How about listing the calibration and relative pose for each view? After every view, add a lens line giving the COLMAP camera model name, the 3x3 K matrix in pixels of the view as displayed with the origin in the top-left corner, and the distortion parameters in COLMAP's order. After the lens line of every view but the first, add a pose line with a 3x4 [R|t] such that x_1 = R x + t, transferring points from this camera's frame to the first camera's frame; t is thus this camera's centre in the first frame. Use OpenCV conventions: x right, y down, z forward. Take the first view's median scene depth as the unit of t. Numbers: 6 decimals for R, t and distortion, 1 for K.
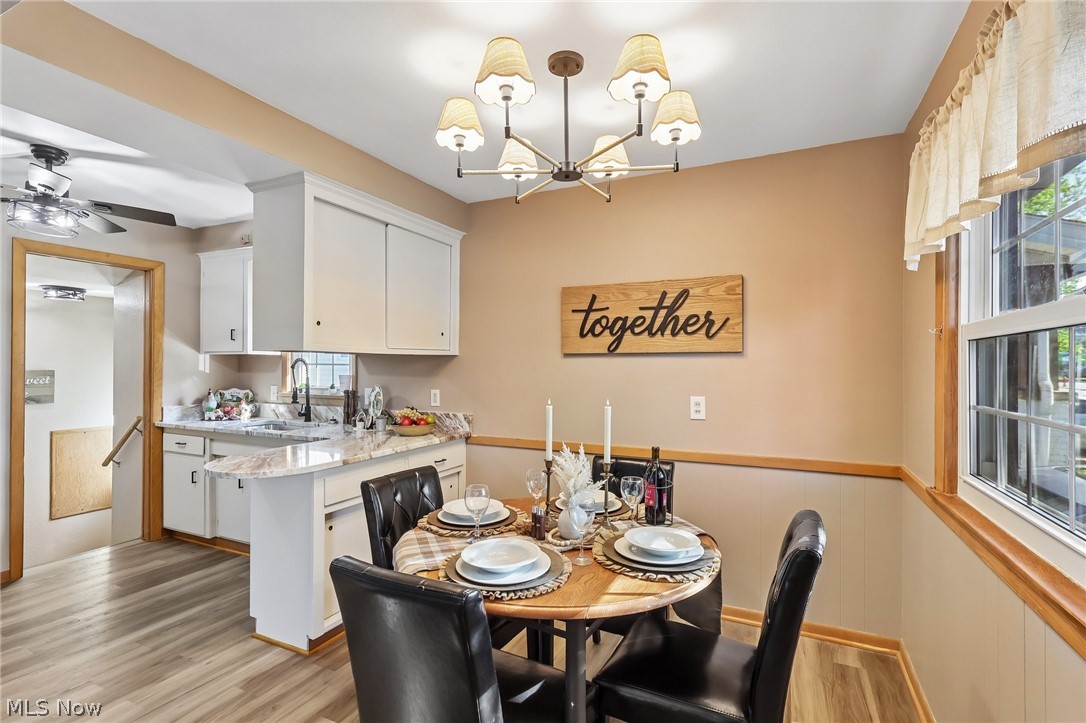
lens RADIAL K [[508.9, 0, 541.7], [0, 508.9, 363.9], [0, 0, 1]] dist [0.000096, 0.000526]
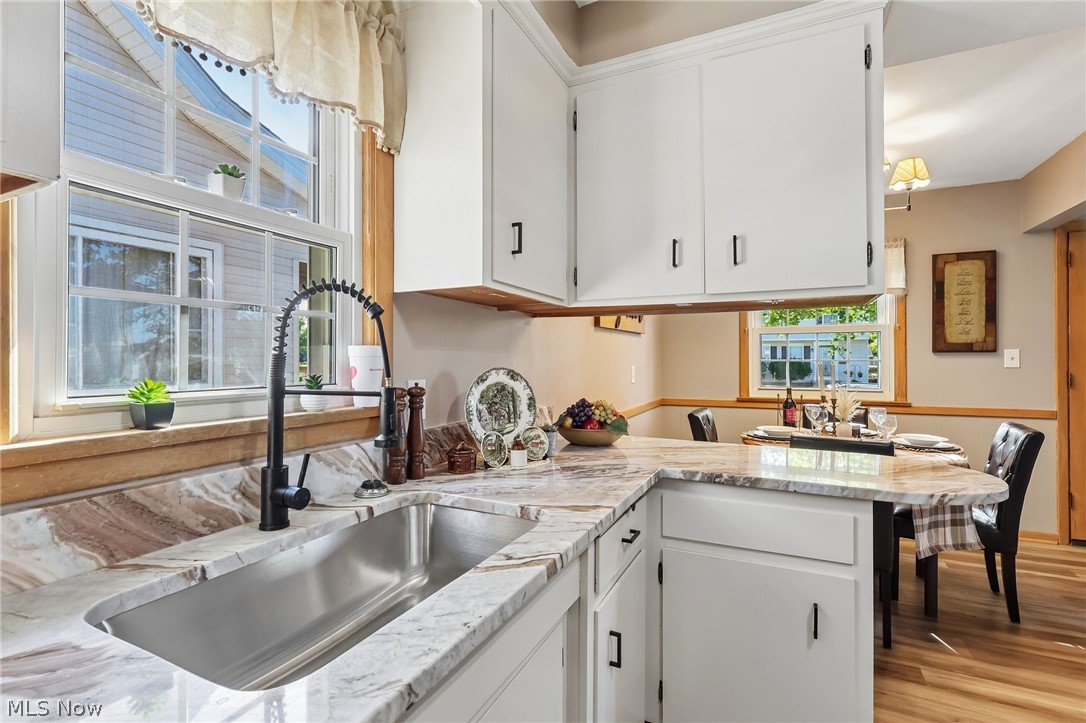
lens RADIAL K [[508.9, 0, 540.7], [0, 508.9, 357.1], [0, 0, 1]] dist [0.000096, 0.000526]
pose [[0.002467, -0.000339, 0.999997, -0.975718], [-0.001239, 0.999999, 0.000342, 0.038984], [-0.999996, -0.001240, 0.002467, 1.190822]]
